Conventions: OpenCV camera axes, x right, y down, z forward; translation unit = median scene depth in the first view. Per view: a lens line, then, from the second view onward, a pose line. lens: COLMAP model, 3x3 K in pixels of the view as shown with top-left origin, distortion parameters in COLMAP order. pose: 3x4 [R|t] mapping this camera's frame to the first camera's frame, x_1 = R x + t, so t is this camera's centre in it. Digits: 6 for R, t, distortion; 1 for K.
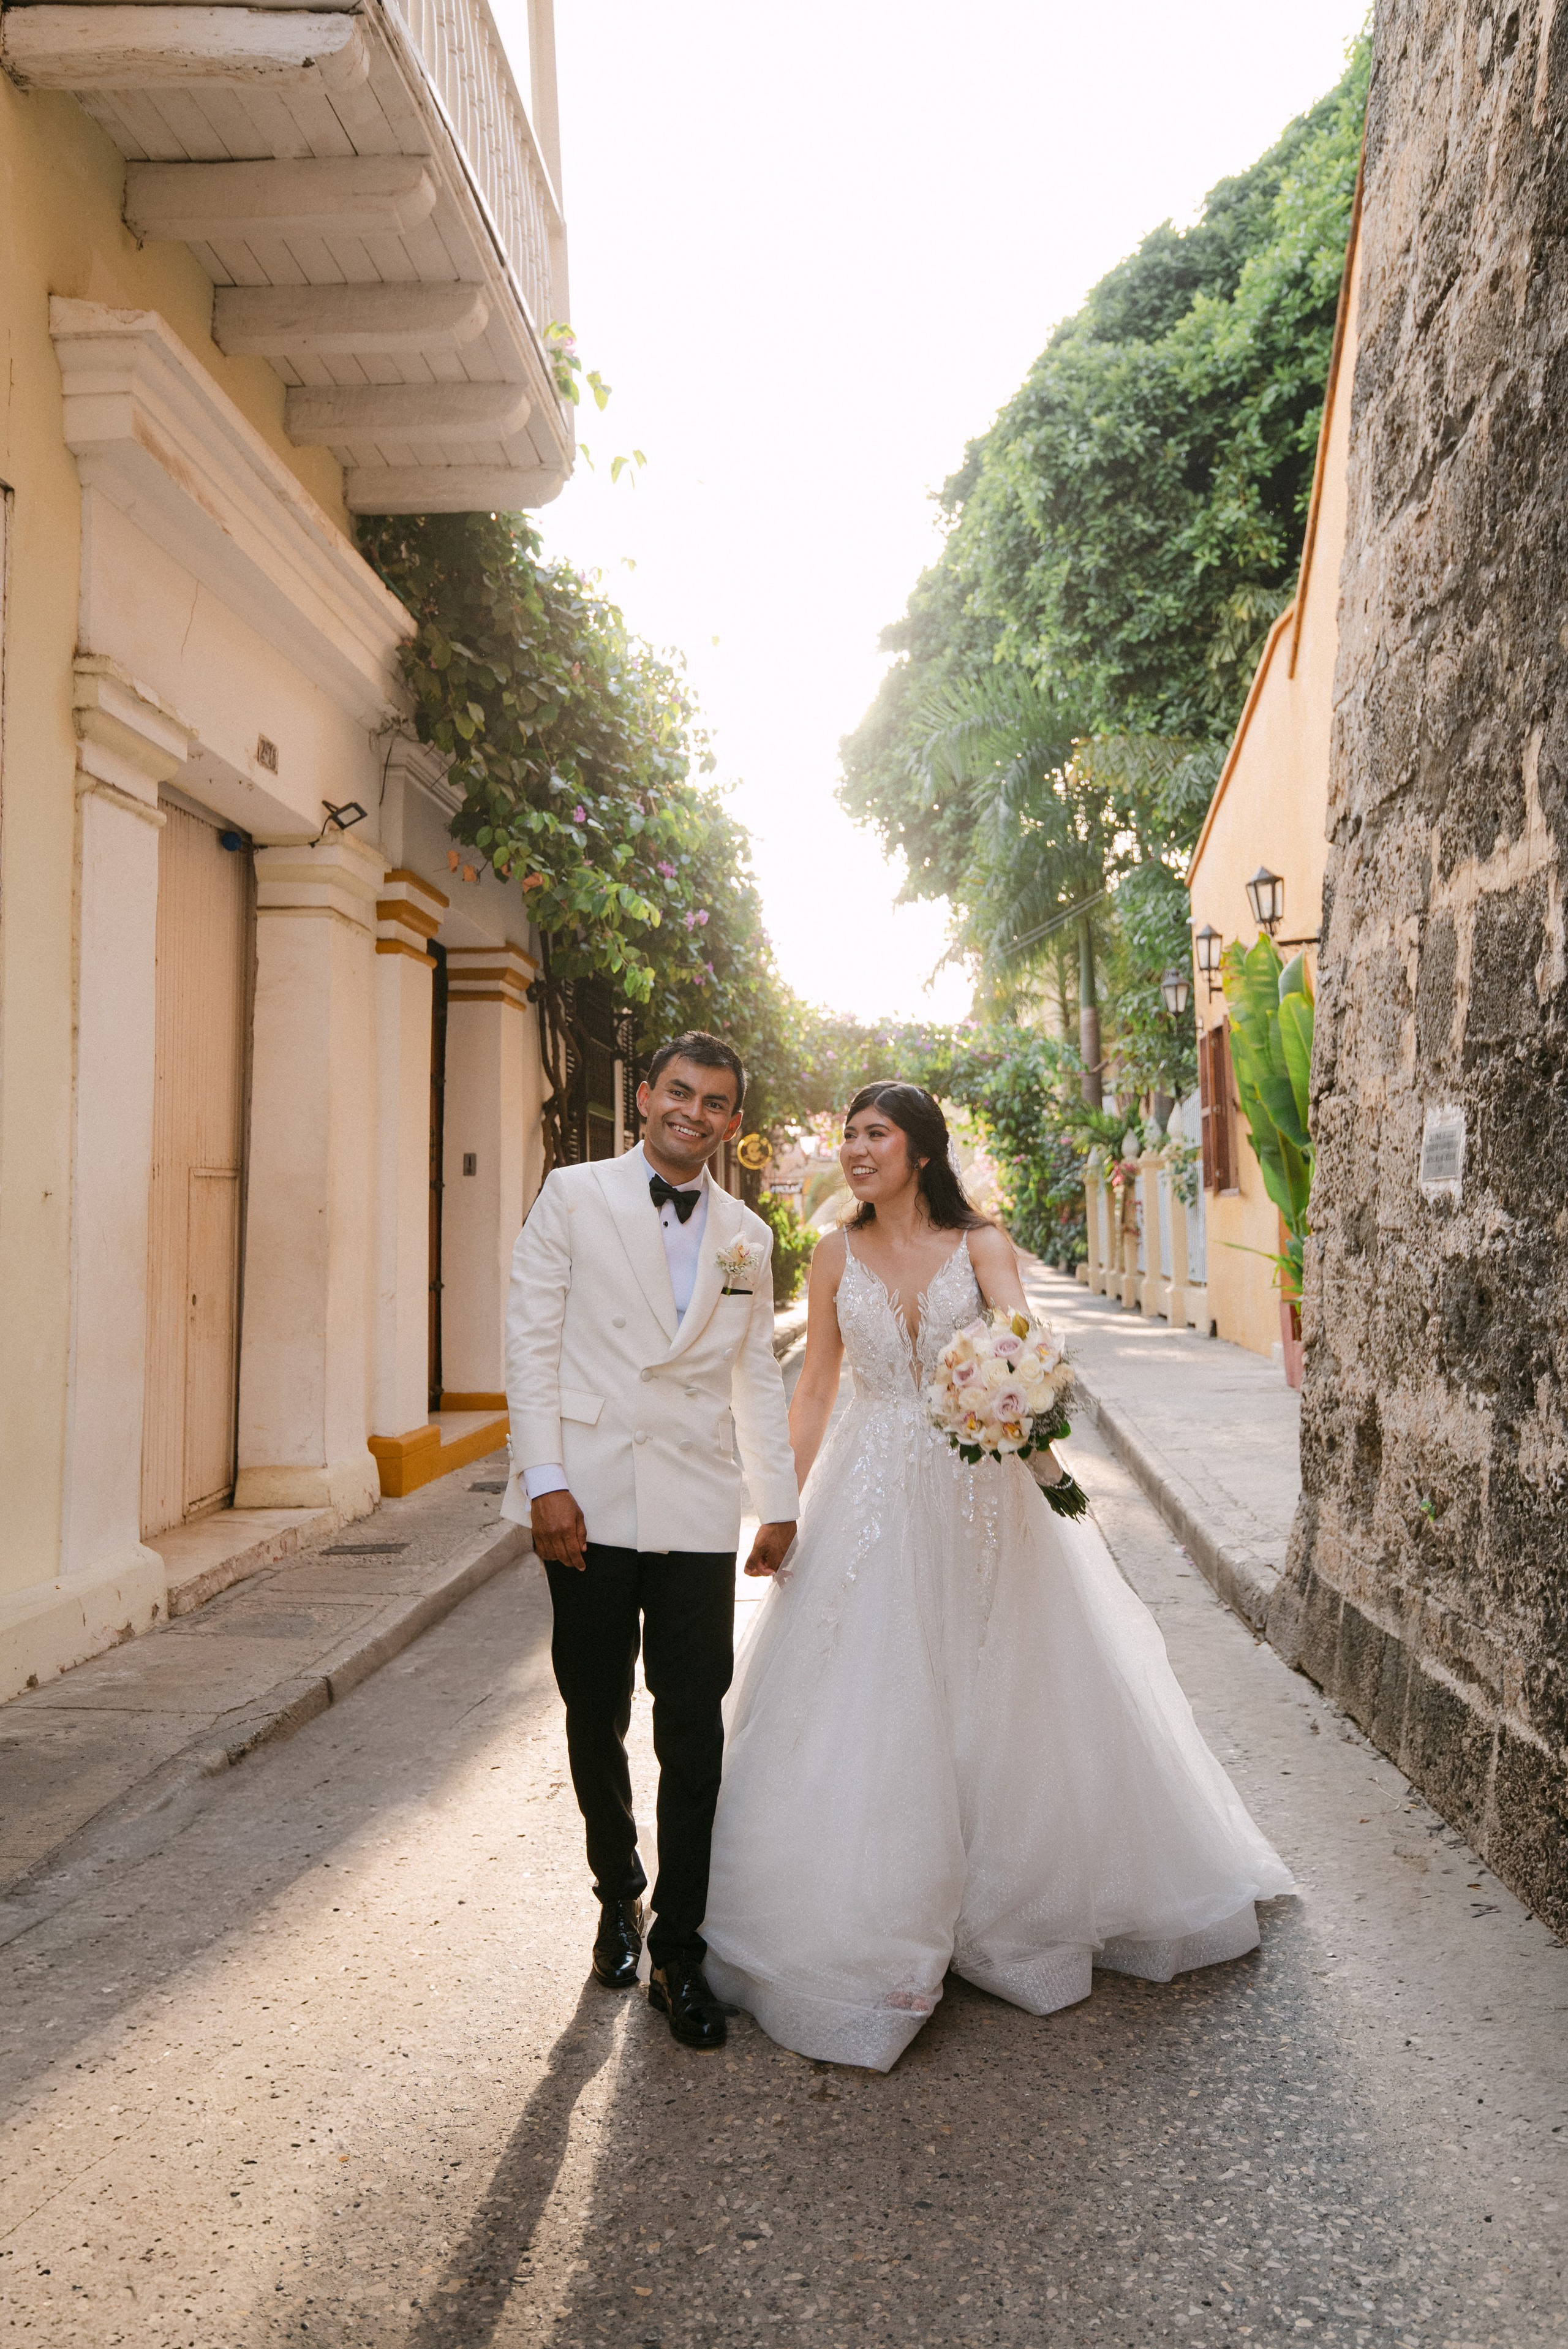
lens RADIAL K [[1752.8, 0, 784.0], [0, 1752.8, 1174.5], [0, 0, 1]] dist [0.000612, 0.003749]
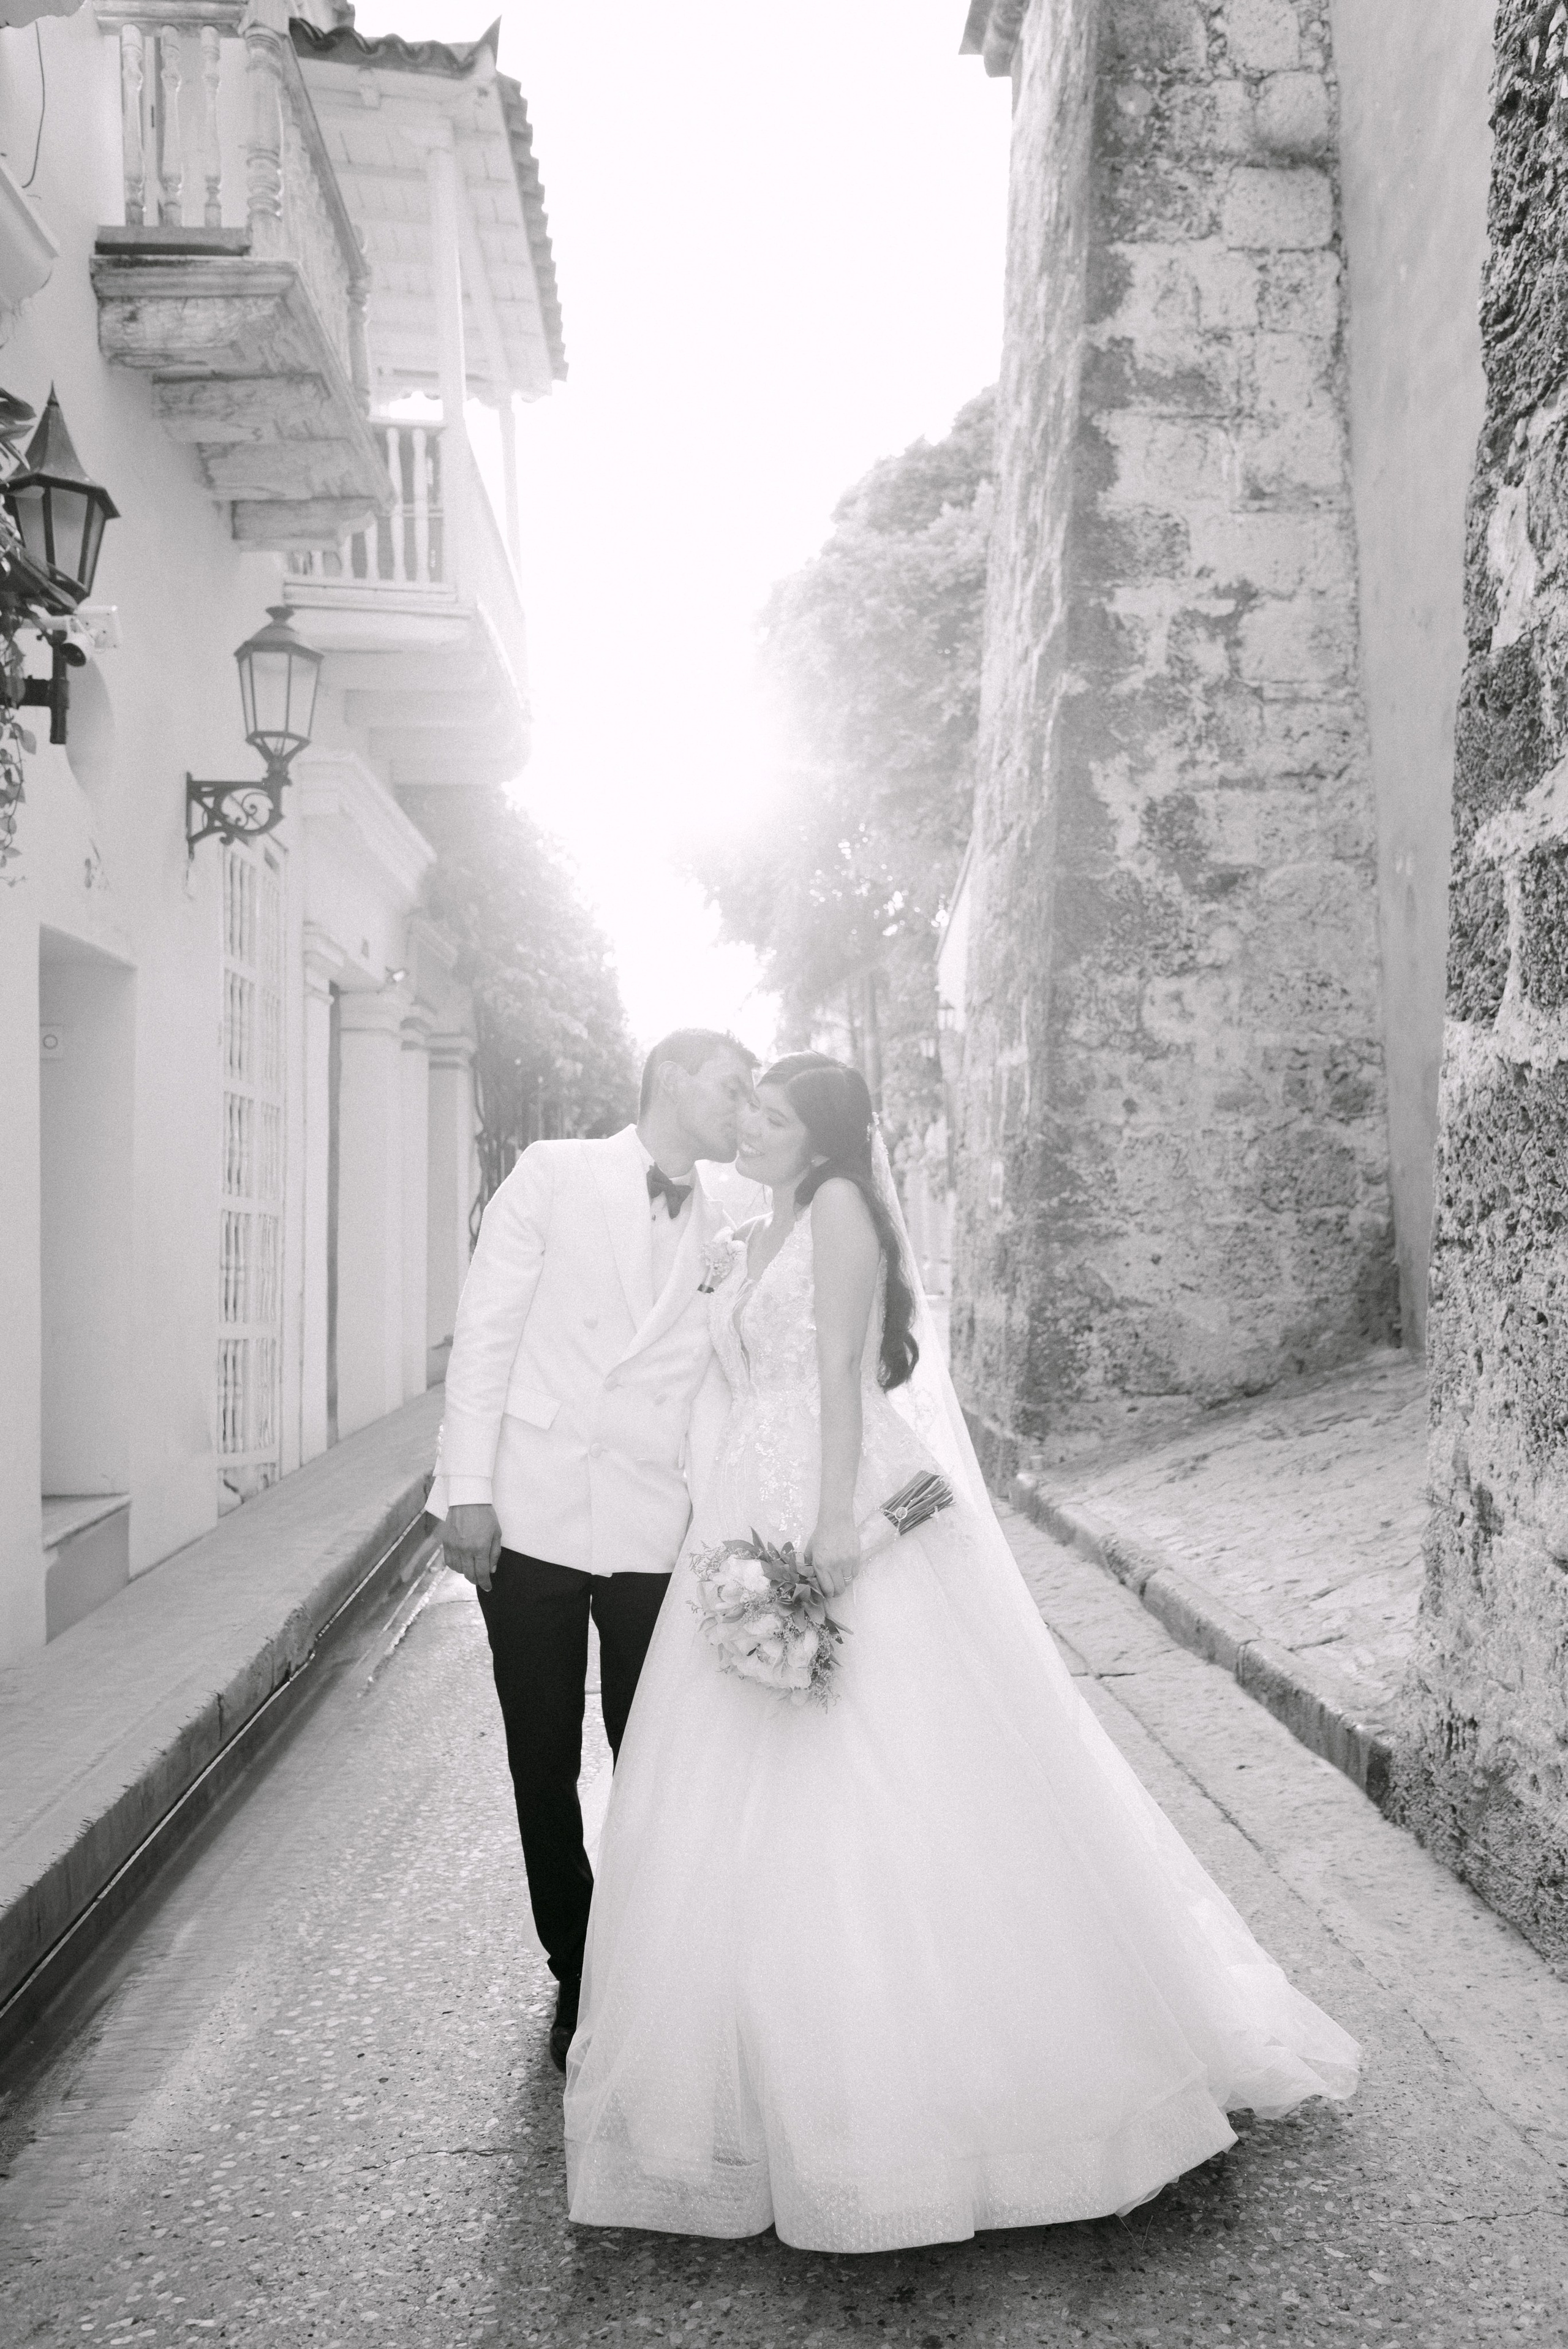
lens RADIAL K [[1672.3, 0, 784.0], [0, 1672.3, 1174.5], [0, 0, 1]] dist [0.002276, 0.000156]
pose [[0.993815, -0.004452, 0.110962, -0.024590], [0.004103, 0.999986, 0.003381, -0.007770], [-0.110975, -0.002904, 0.993819, -0.234343]]
